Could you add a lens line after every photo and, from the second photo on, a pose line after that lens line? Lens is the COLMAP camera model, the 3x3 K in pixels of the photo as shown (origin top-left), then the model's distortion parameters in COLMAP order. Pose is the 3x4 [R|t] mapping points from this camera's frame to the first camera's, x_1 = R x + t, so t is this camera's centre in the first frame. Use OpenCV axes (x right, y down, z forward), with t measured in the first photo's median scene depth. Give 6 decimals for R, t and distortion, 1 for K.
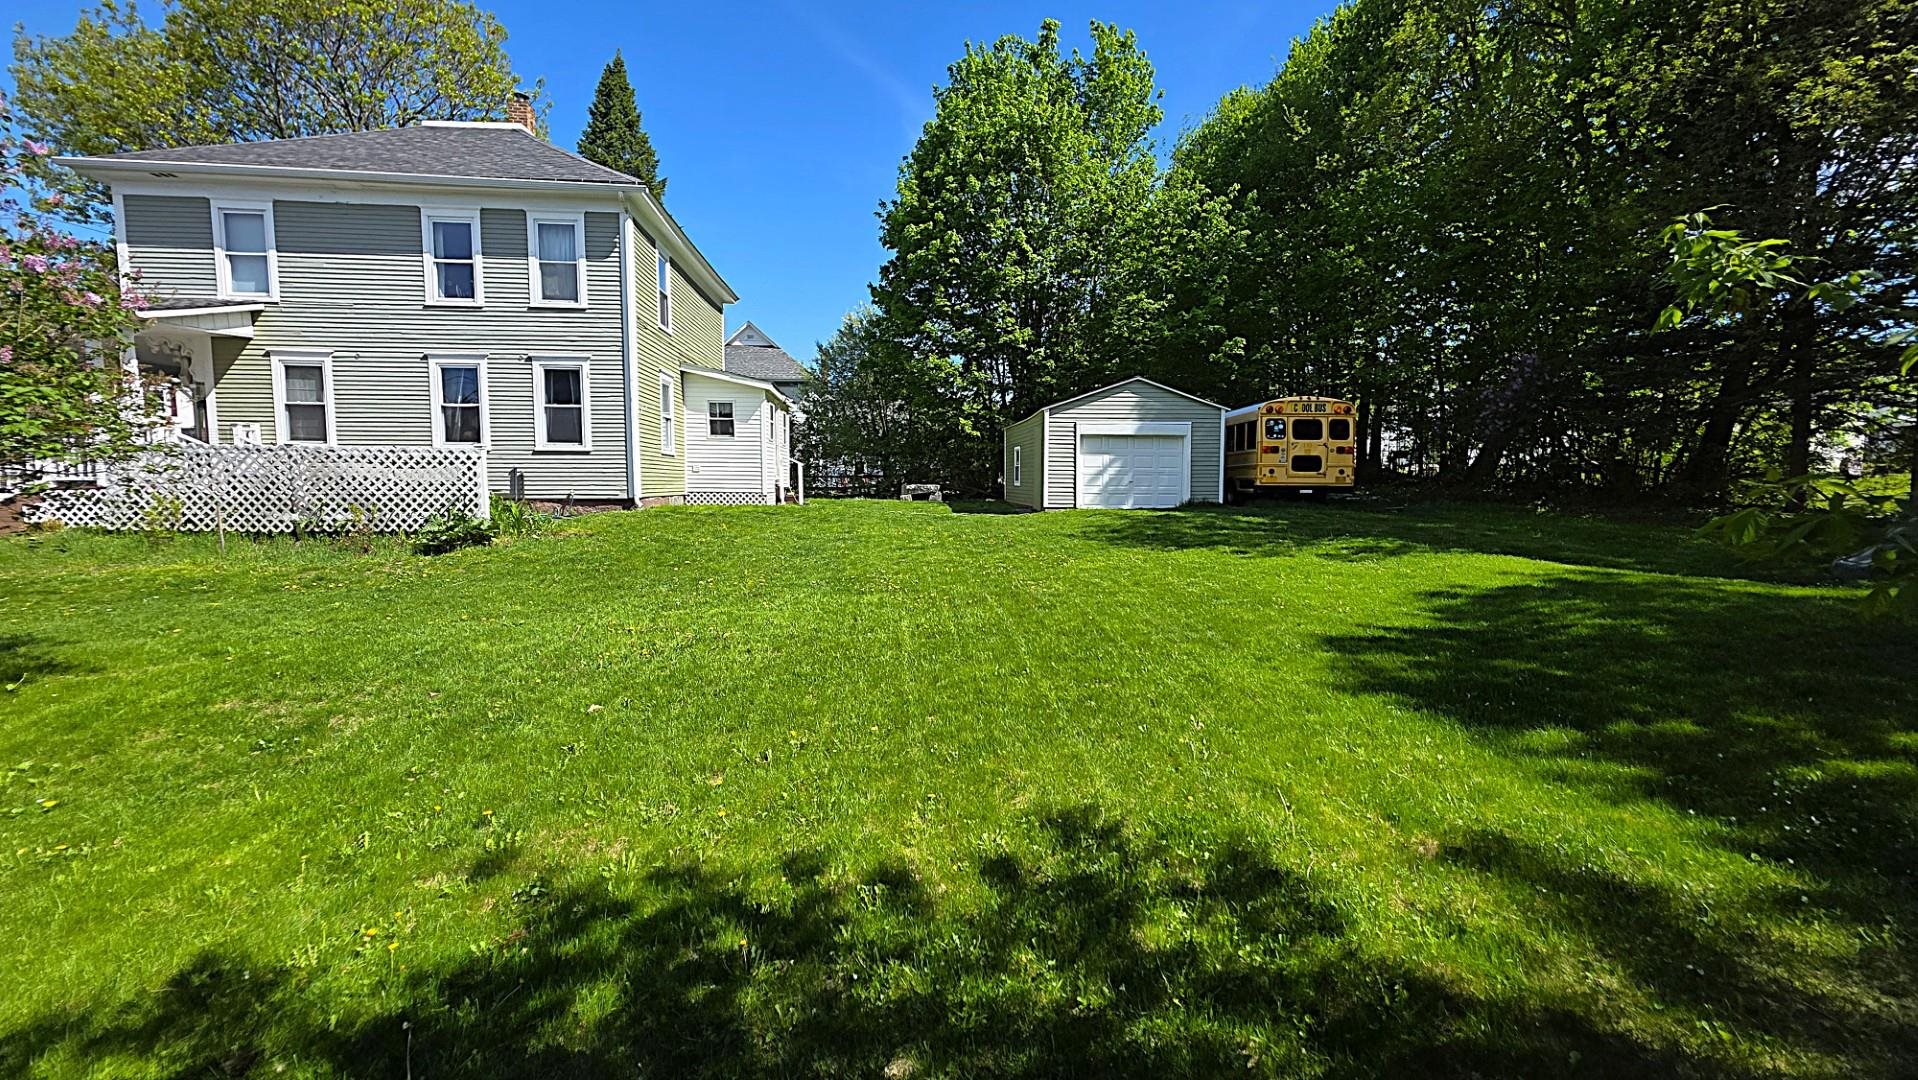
lens RADIAL K [[772.2, 0, 959.0], [0, 772.2, 540.0], [0, 0, 1]] dist [-0.000497, -0.000033]
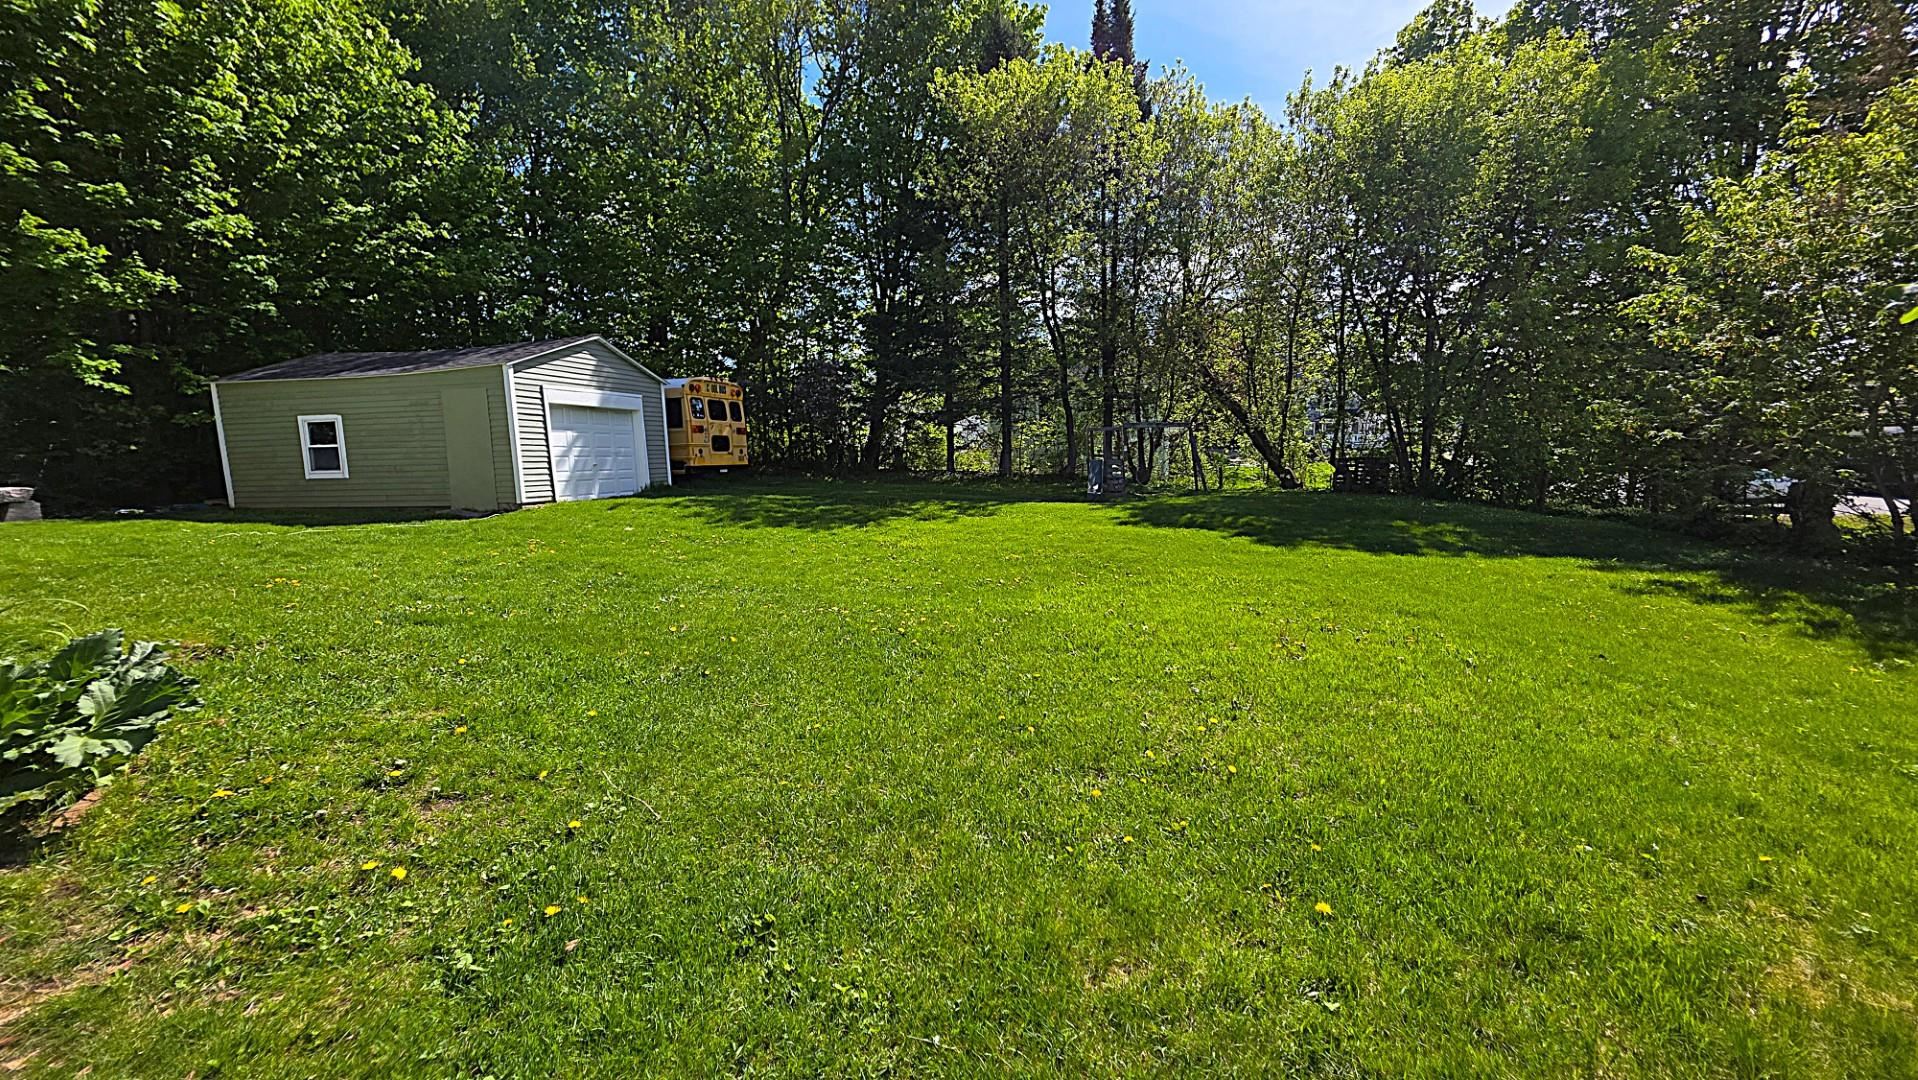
lens RADIAL K [[772.2, 0, 959.0], [0, 772.2, 540.0], [0, 0, 1]] dist [-0.000497, -0.000033]
pose [[0.307974, -0.112292, 0.944745, -0.440437], [0.098982, 0.991403, 0.085571, -0.028933], [-0.946232, 0.067159, 0.316441, 0.390905]]
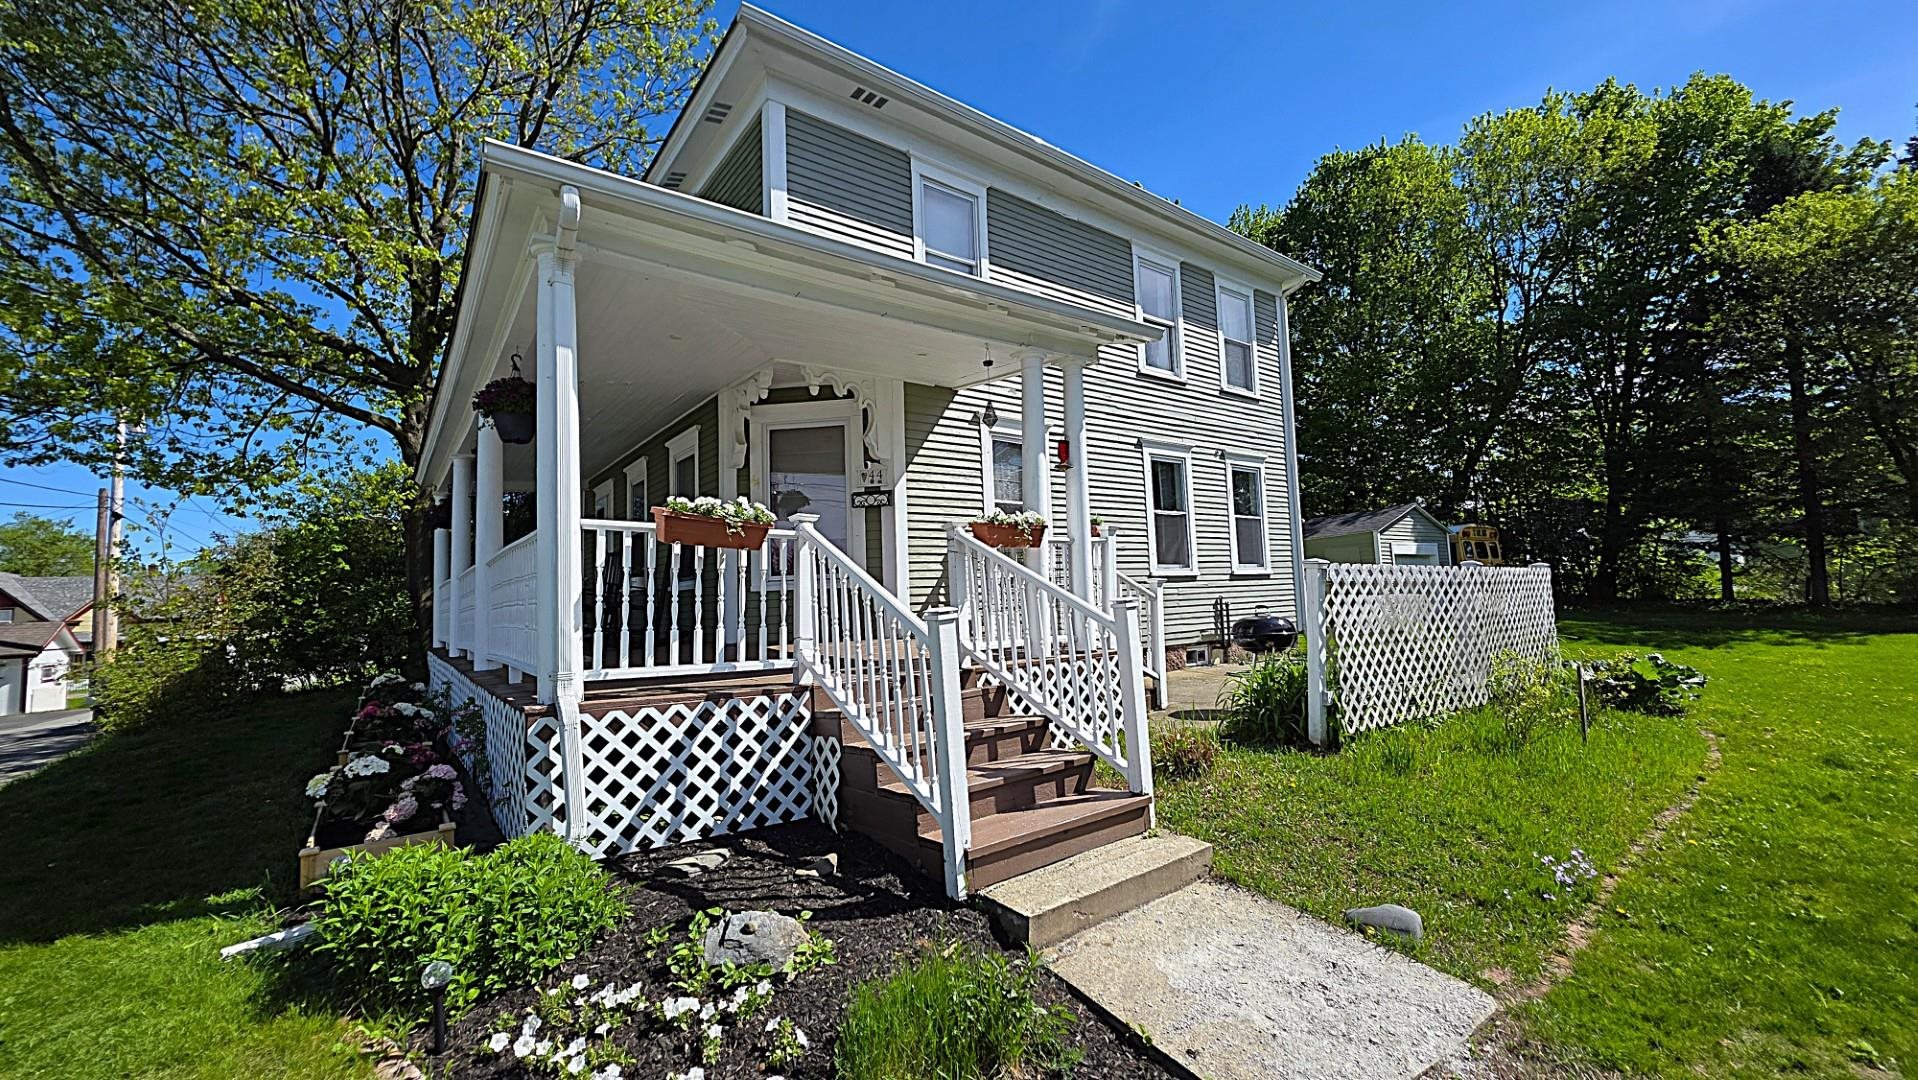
lens RADIAL K [[772.2, 0, 959.0], [0, 772.2, 540.0], [0, 0, 1]] dist [-0.000497, -0.000033]
pose [[0.855268, 0.007737, 0.518128, -0.920699], [0.074863, 0.987554, -0.138323, -0.051114], [-0.512750, 0.157092, 0.844044, 0.391169]]
